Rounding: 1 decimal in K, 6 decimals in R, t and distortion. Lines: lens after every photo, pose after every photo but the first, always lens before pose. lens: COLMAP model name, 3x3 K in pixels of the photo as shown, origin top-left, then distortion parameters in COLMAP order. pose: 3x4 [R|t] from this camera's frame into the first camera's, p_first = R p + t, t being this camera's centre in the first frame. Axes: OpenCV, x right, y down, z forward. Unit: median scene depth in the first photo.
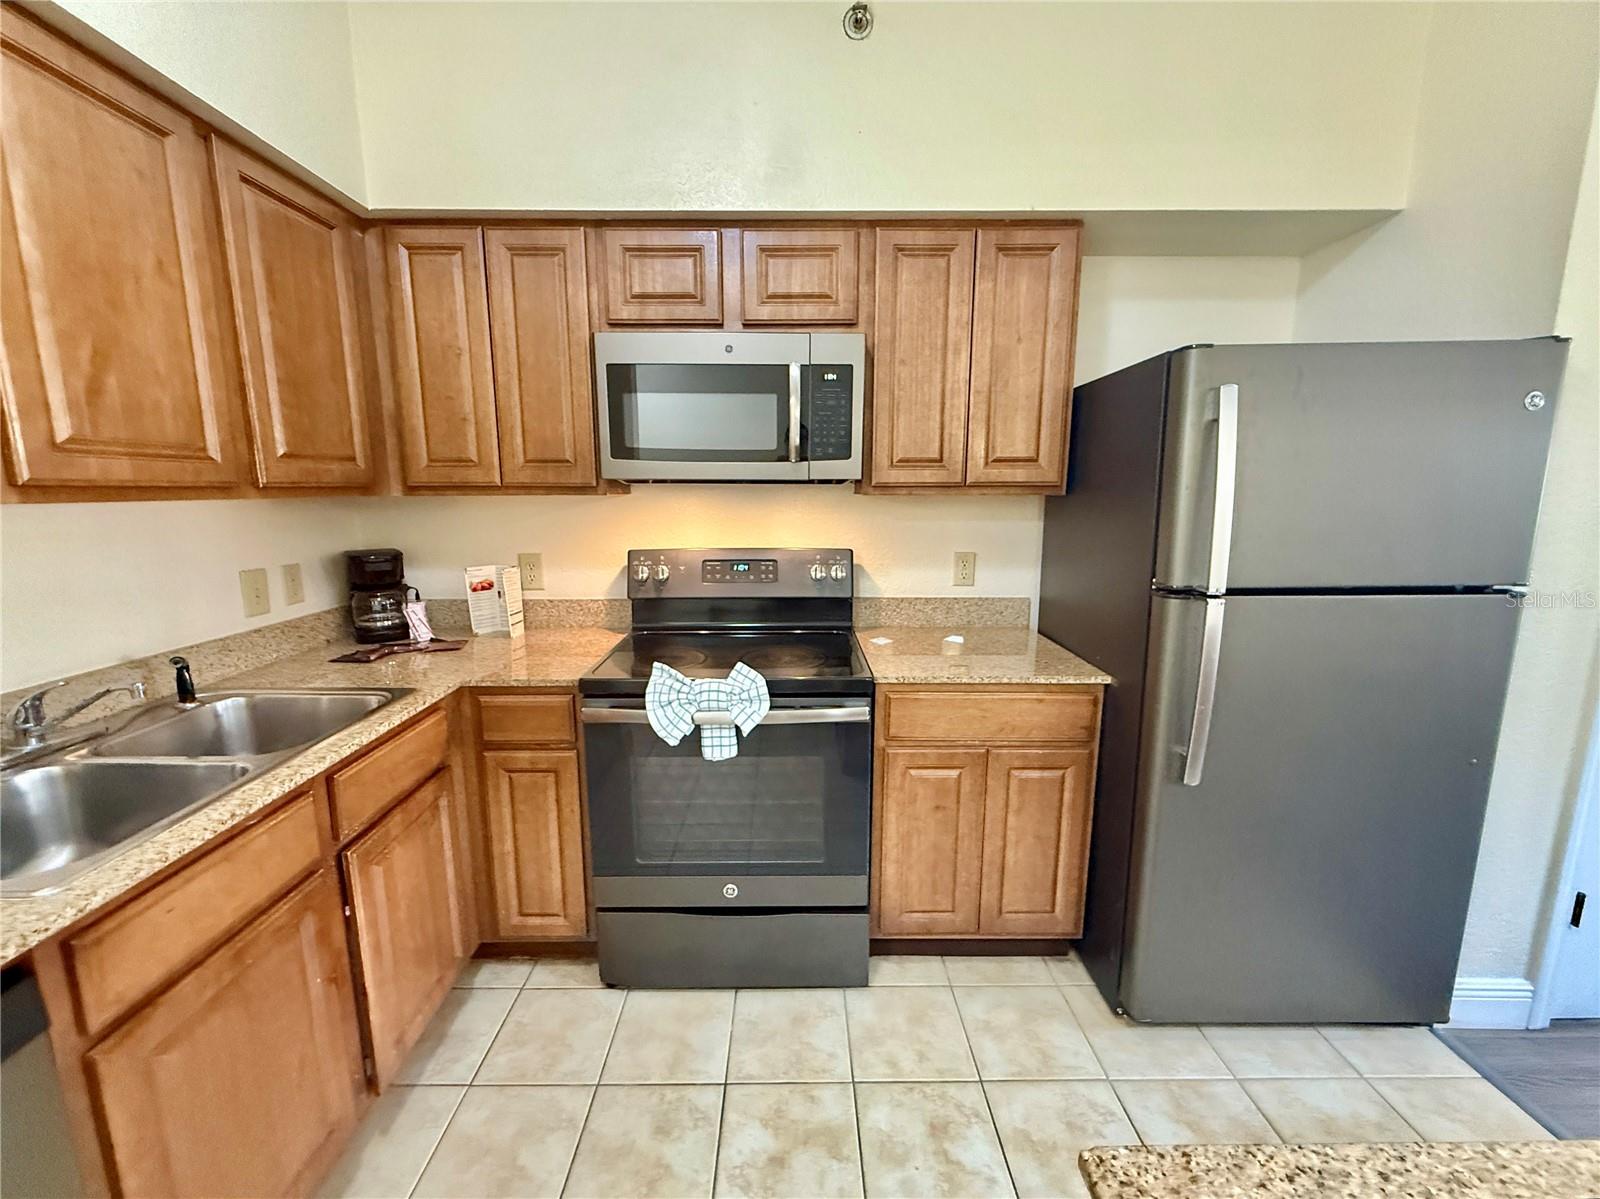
lens RADIAL K [[654.9, 0, 793.4], [0, 654.9, 600.8], [0, 0, 1]] dist [-0.002665, 0.000085]
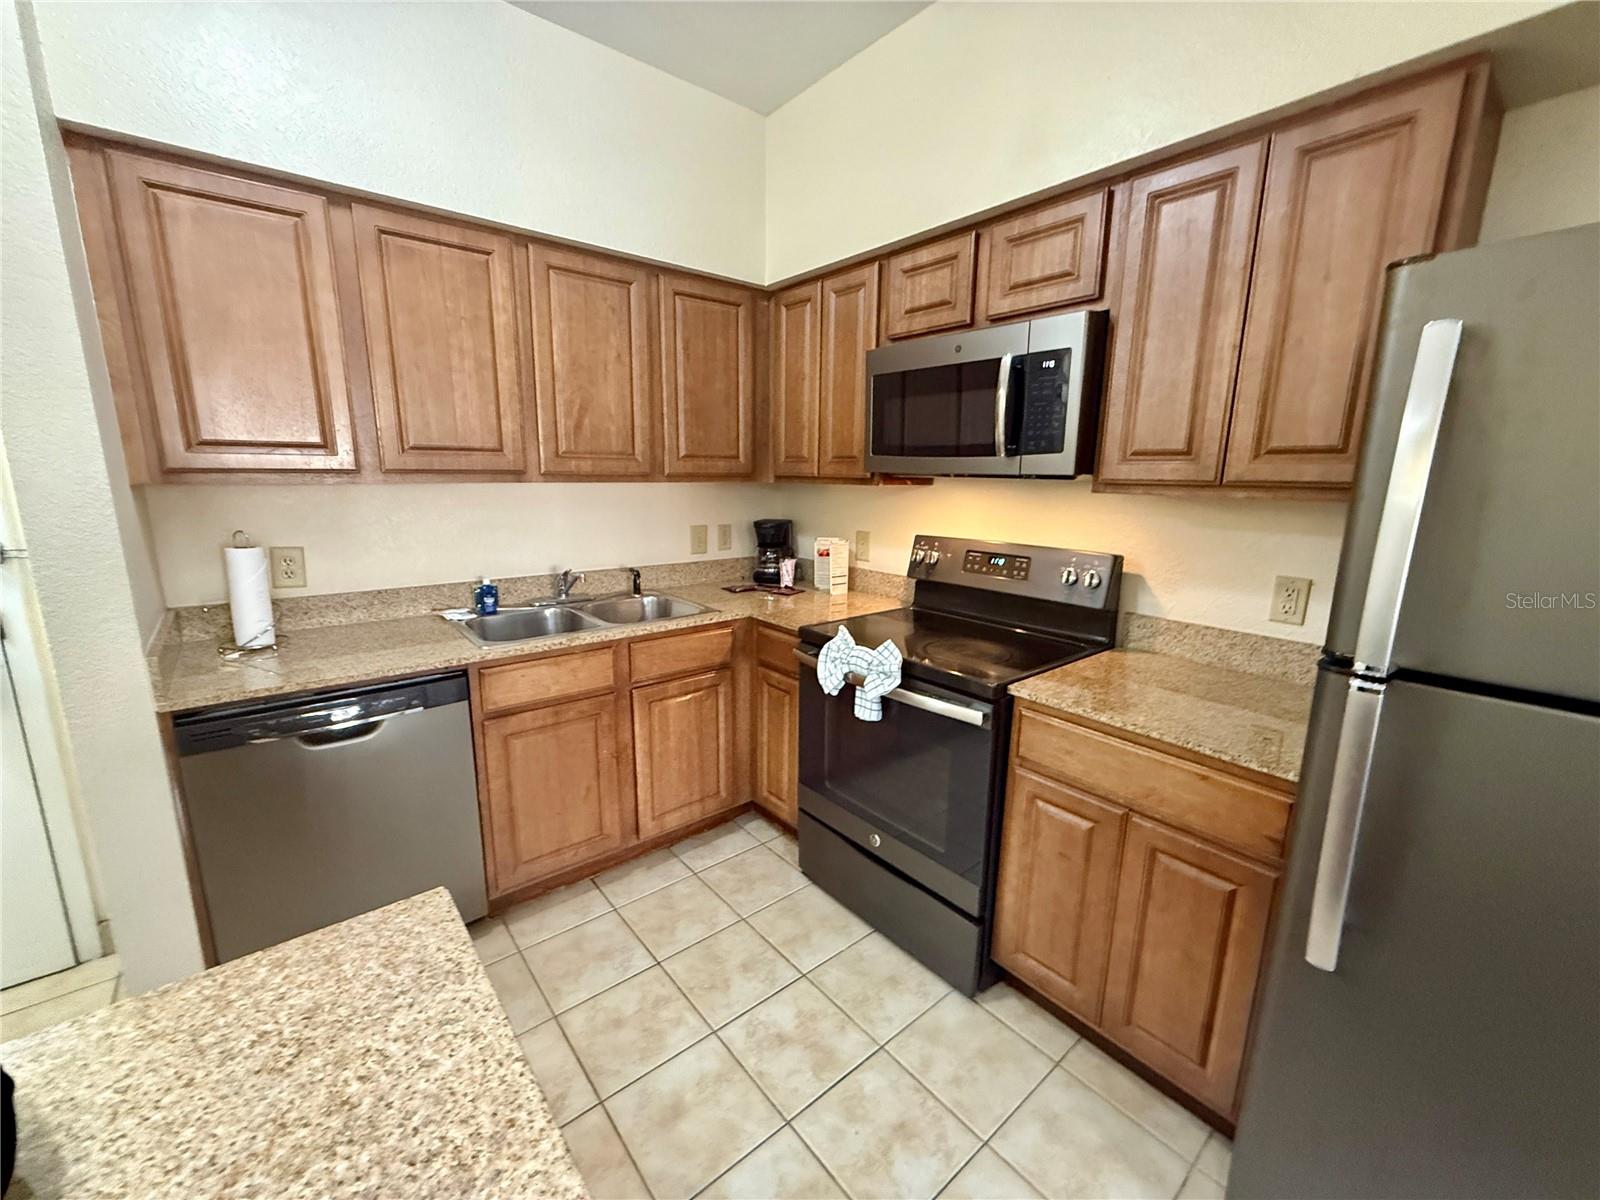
lens RADIAL K [[637.2, 0, 793.8], [0, 637.2, 601.5], [0, 0, 1]] dist [-0.001416, 0.000189]
pose [[0.632239, 0.163130, -0.757405, 0.568764], [-0.145500, 0.985189, 0.090734, -0.039960], [0.760988, 0.052837, 0.646610, 0.159338]]
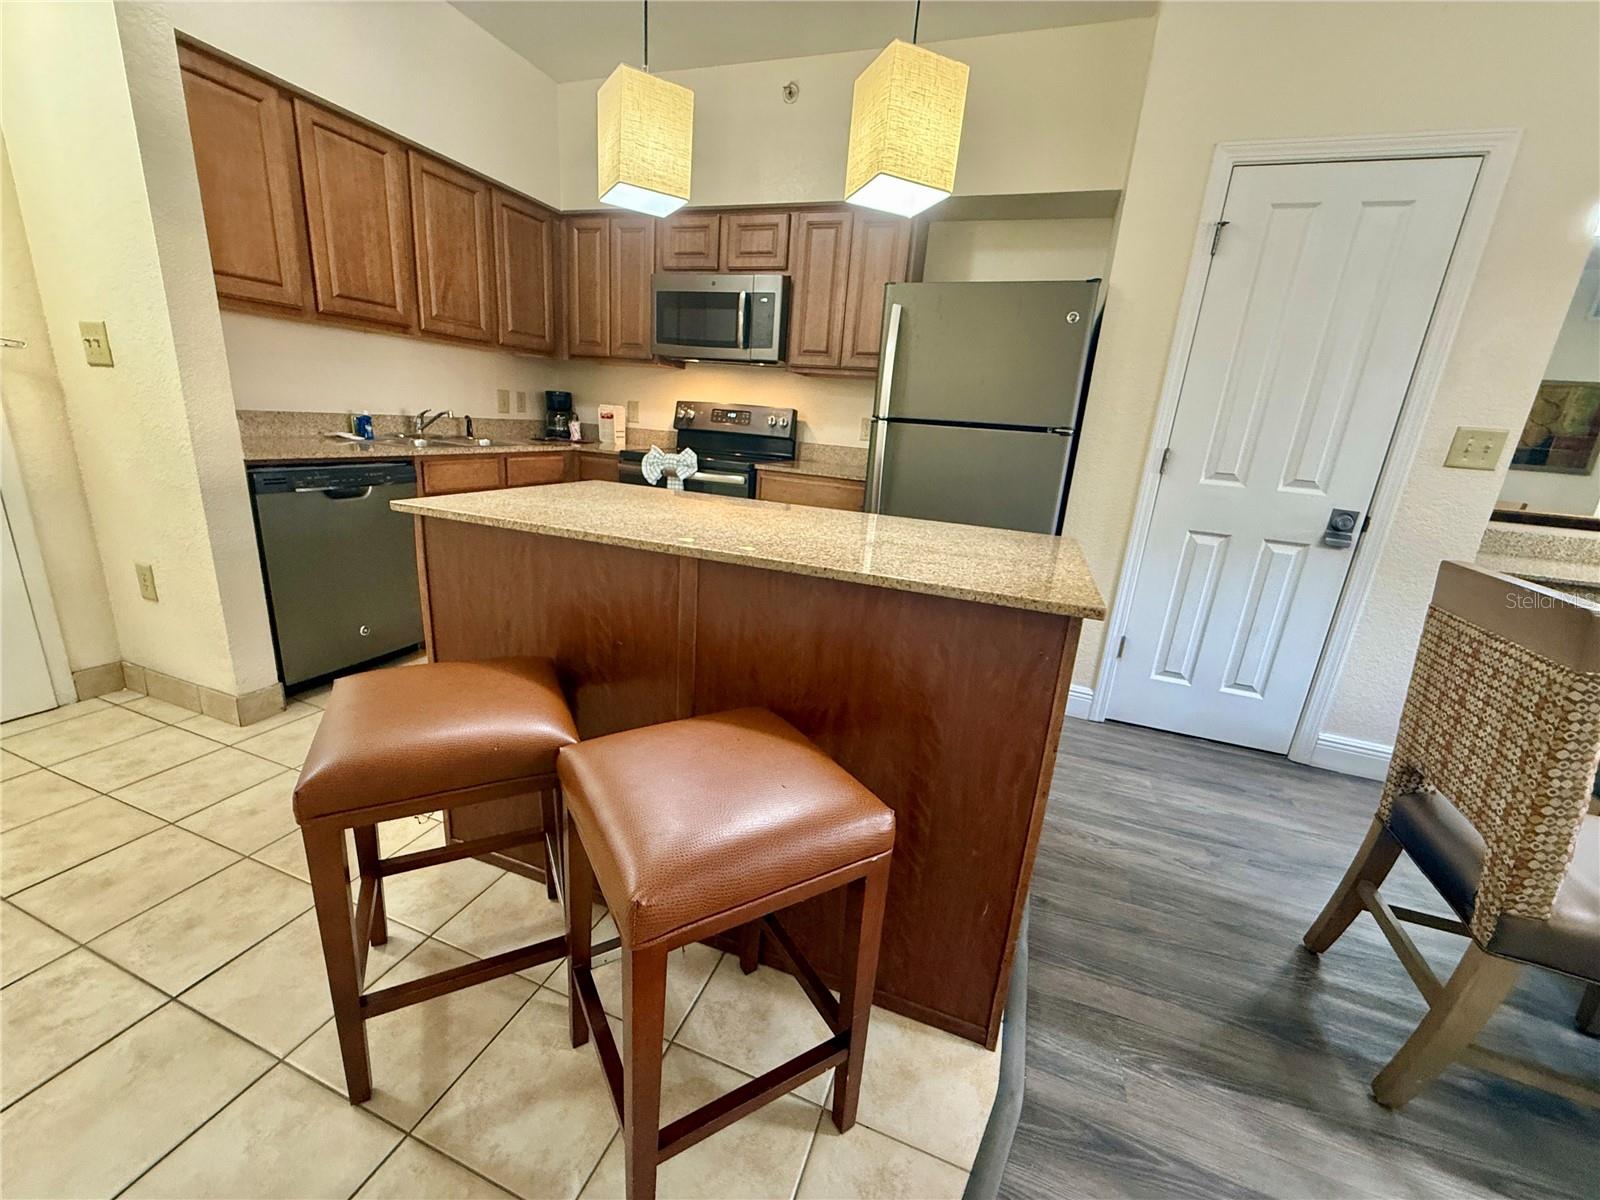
lens RADIAL K [[637.2, 0, 793.8], [0, 637.2, 601.5], [0, 0, 1]] dist [-0.001416, 0.000189]
pose [[0.932602, 0.166175, -0.320375, 0.835582], [-0.134947, 0.983862, 0.117494, 0.258214], [0.334729, -0.066342, 0.939976, -0.677114]]
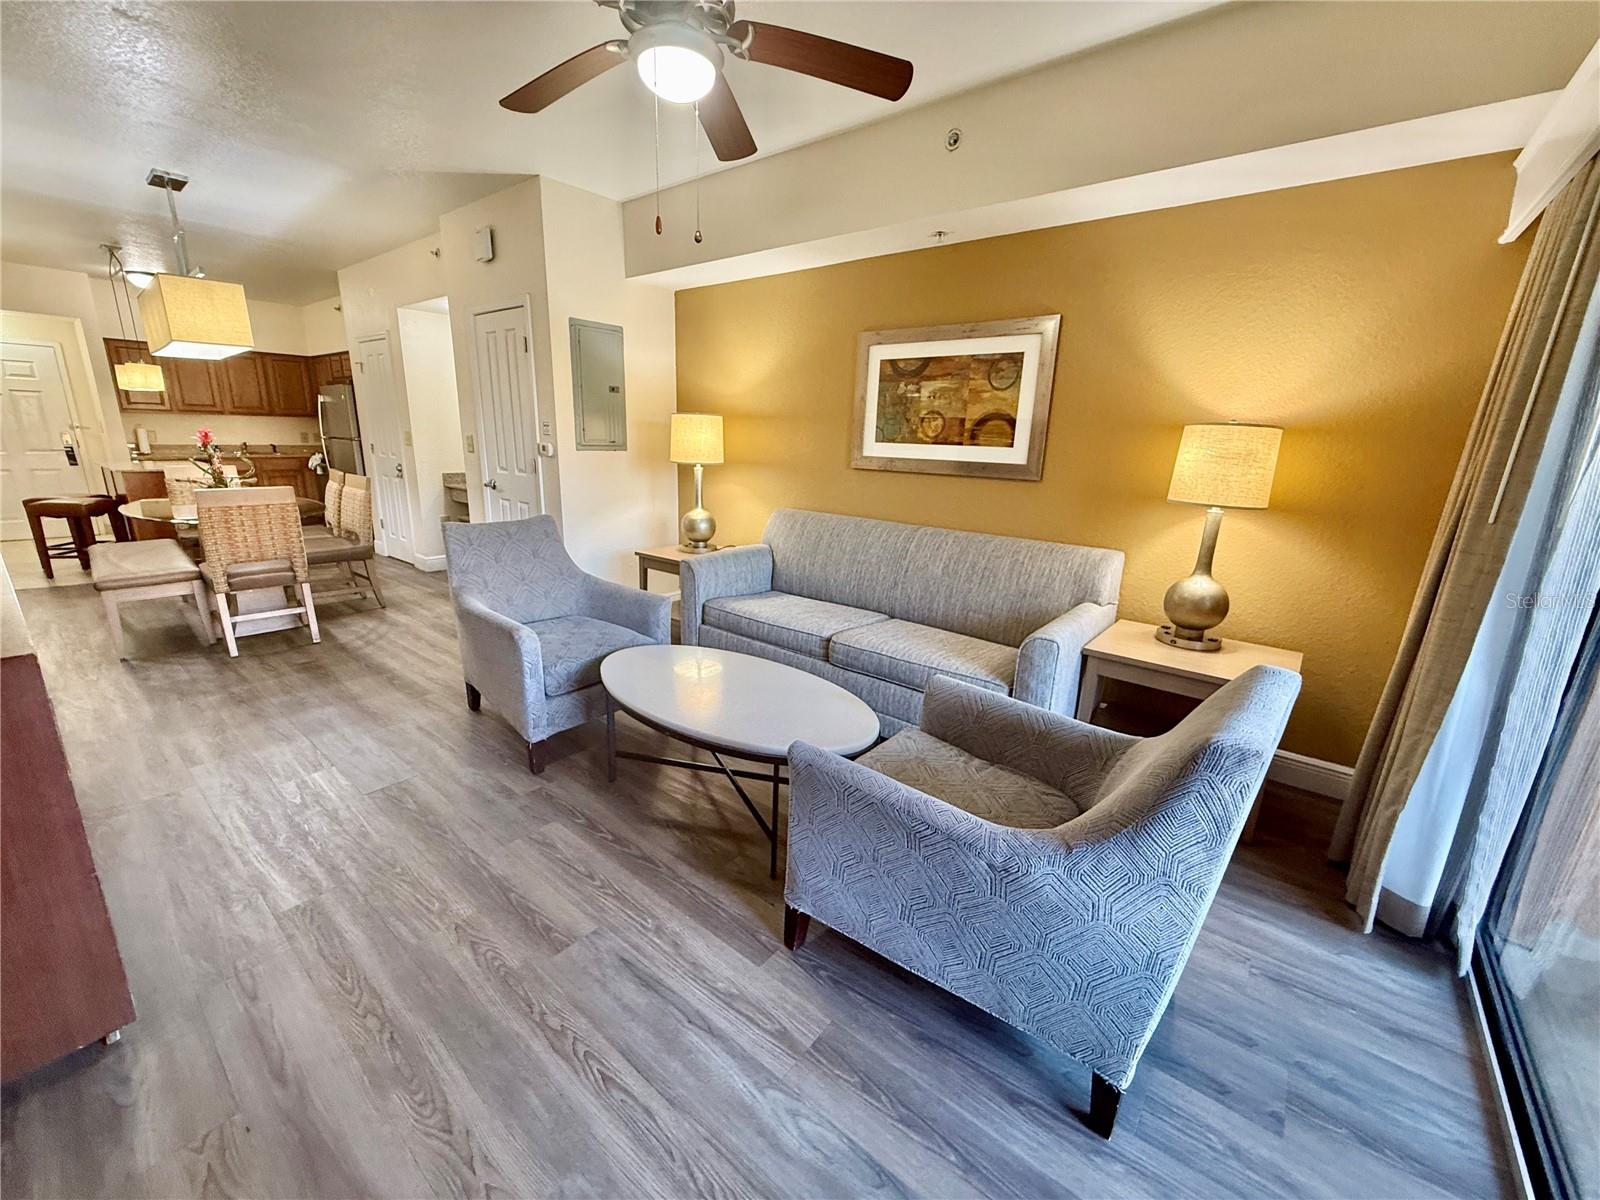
lens RADIAL K [[637.2, 0, 793.8], [0, 637.2, 601.5], [0, 0, 1]] dist [-0.001416, 0.000189]
pose [[0.773159, 0.186336, -0.606221, 5.102018], [-0.139716, 0.982425, 0.123780, 0.090833], [0.618631, -0.011002, 0.785605, -0.472766]]
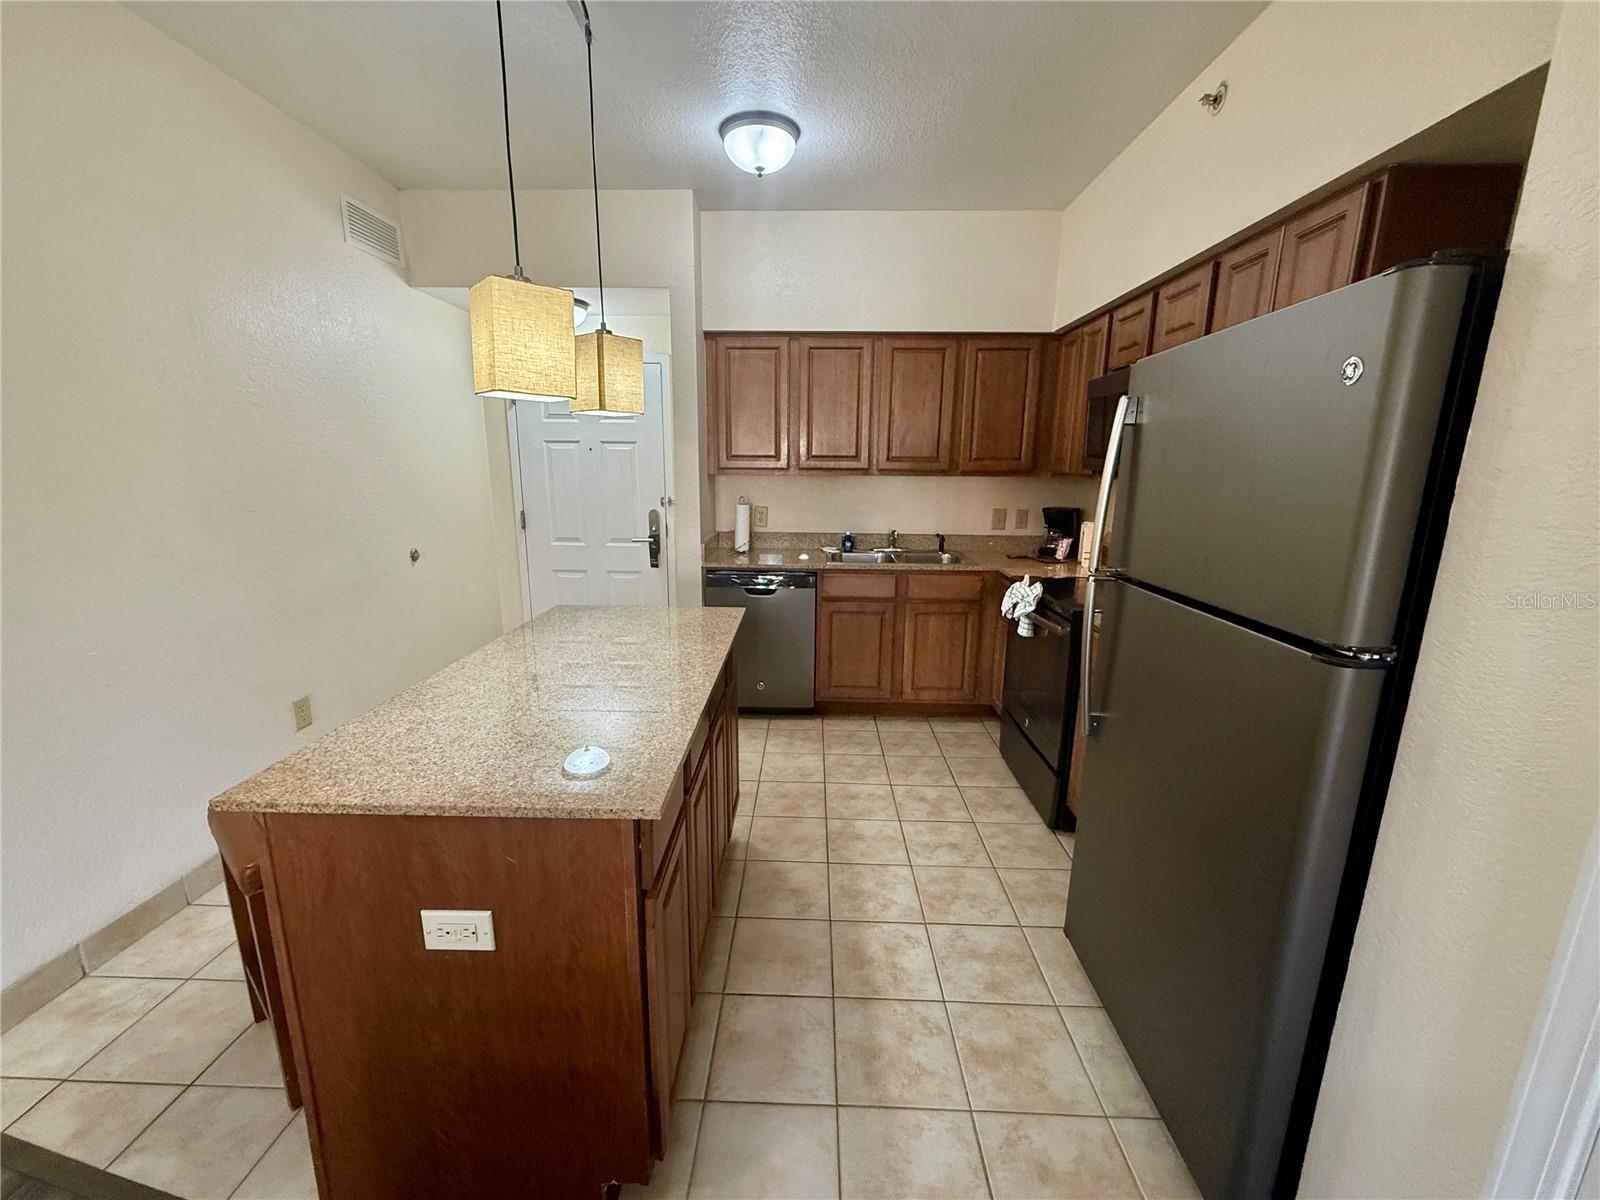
lens RADIAL K [[637.2, 0, 793.8], [0, 637.2, 601.5], [0, 0, 1]] dist [-0.001416, 0.000189]
pose [[-0.032881, 0.212534, -0.976600, 1.394393], [-0.180964, 0.959712, 0.214951, -0.085112], [0.982940, 0.183797, 0.006905, 0.354881]]
